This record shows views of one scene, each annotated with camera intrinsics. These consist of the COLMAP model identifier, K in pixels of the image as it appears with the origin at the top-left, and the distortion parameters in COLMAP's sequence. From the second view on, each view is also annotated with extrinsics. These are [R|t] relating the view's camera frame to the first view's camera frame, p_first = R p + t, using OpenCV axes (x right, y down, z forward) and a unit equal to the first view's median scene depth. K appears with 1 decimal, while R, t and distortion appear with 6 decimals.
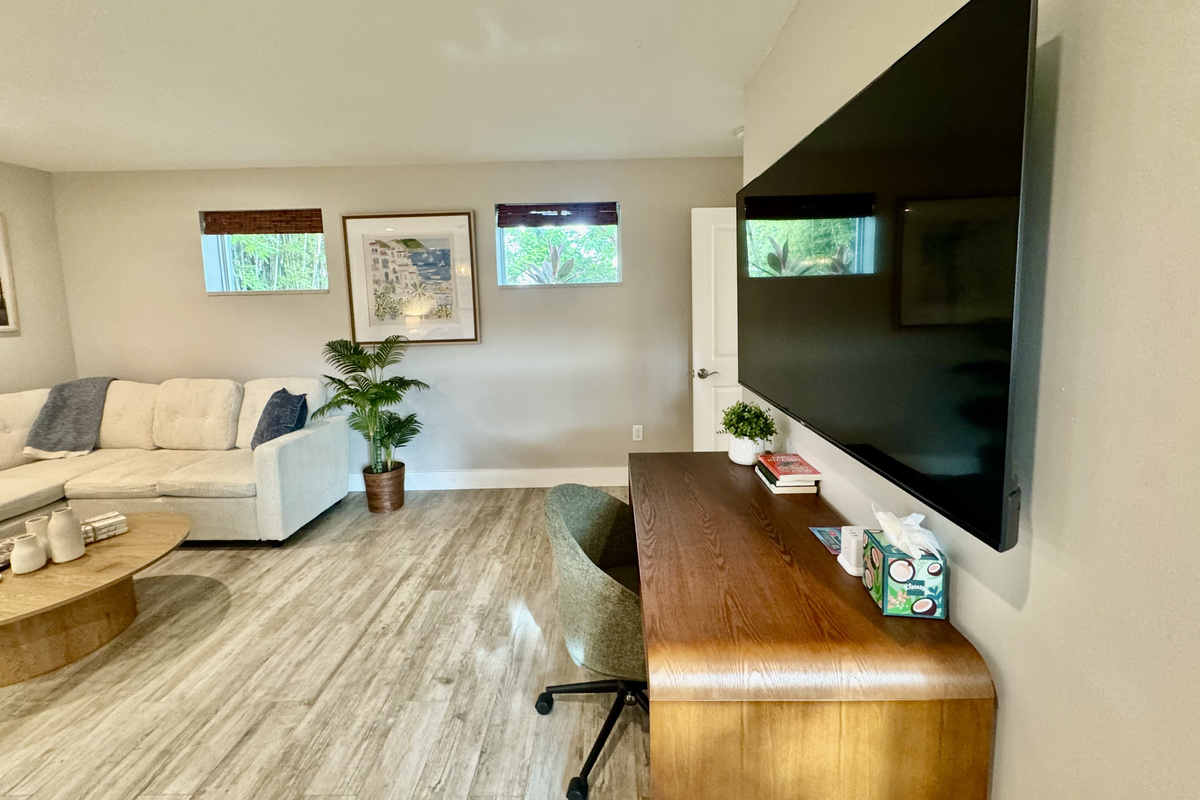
lens RADIAL K [[480.4, 0, 606.3], [0, 480.4, 344.1], [0, 0, 1]] dist [-0.000692, -0.000505]
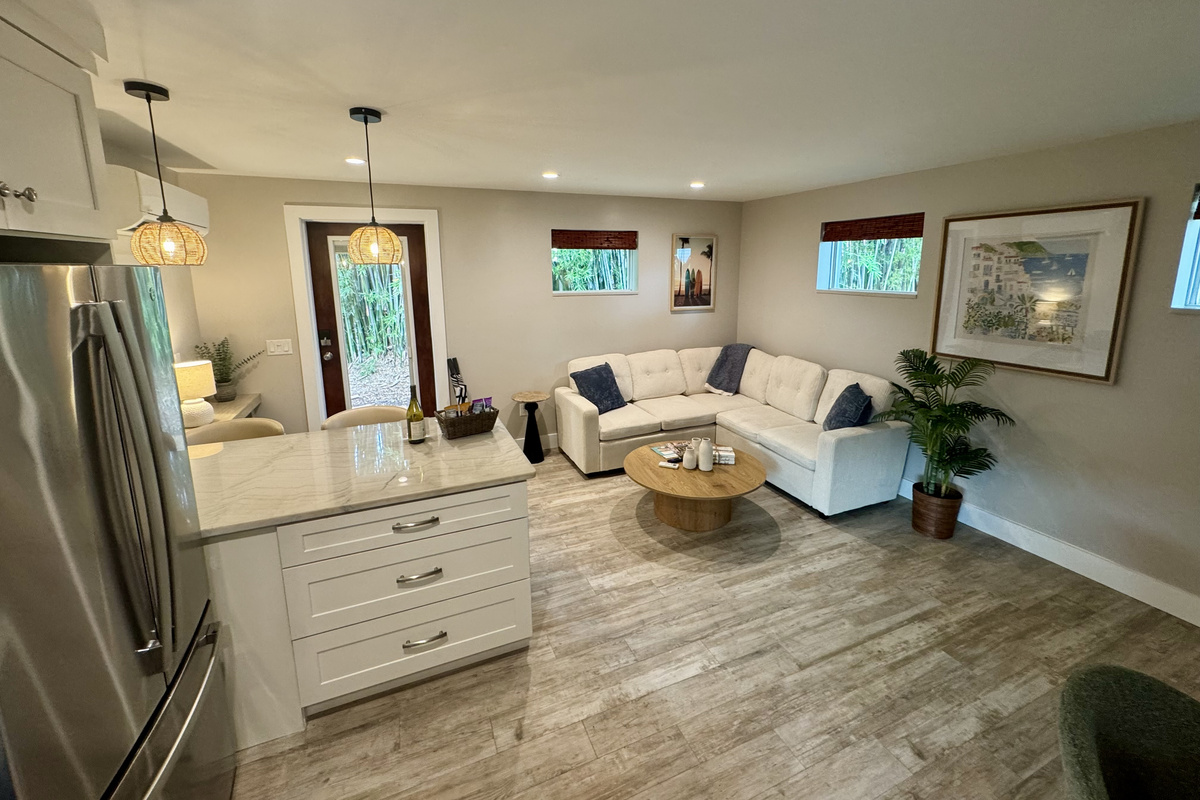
lens RADIAL K [[480.4, 0, 595.1], [0, 480.4, 350.8], [0, 0, 1]] dist [-0.000692, -0.000505]
pose [[0.396364, 0.178932, -0.900488, 0.075316], [-0.091148, 0.983648, 0.155337, -0.104227], [0.913558, 0.020508, 0.406192, -0.001784]]
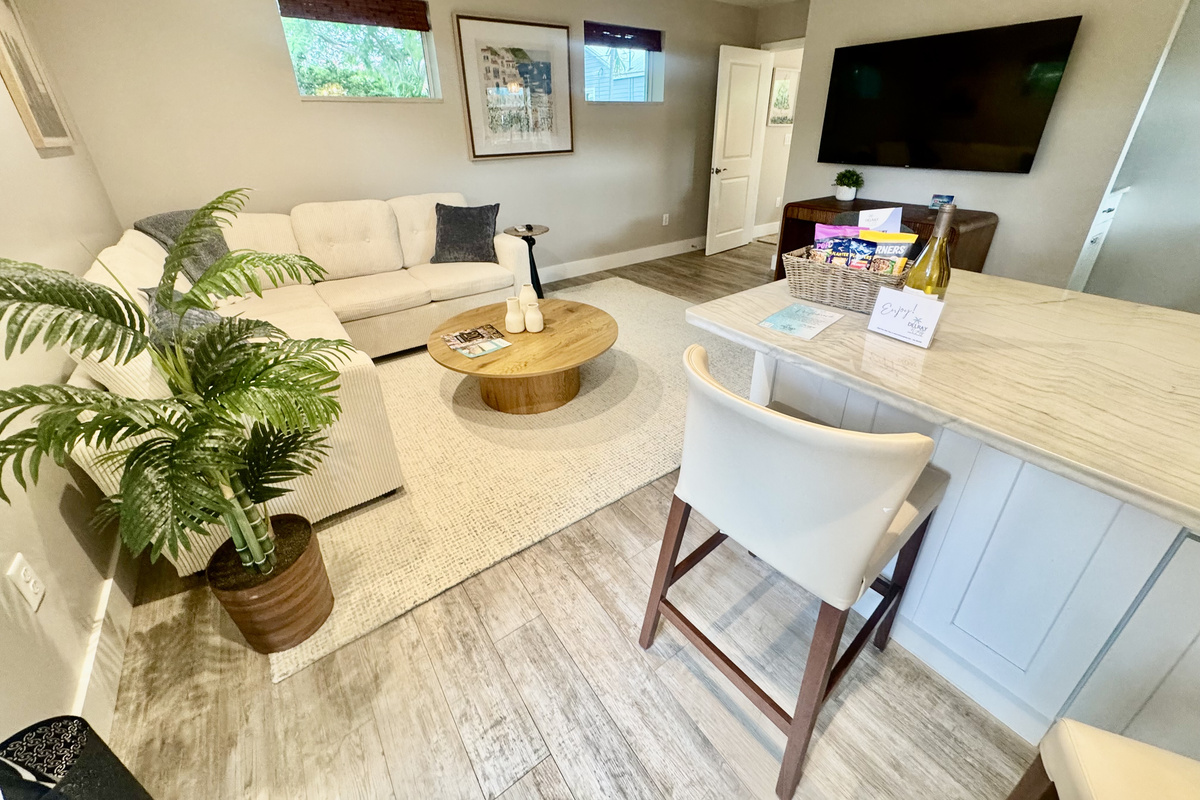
lens RADIAL K [[480.4, 0, 603.1], [0, 480.4, 344.2], [0, 0, 1]] dist [-0.000692, -0.000505]
pose [[0.799845, -0.238693, 0.550702, -1.085771], [0.056774, 0.943496, 0.326485, 0.065144], [-0.597515, -0.229872, 0.768202, -0.075223]]
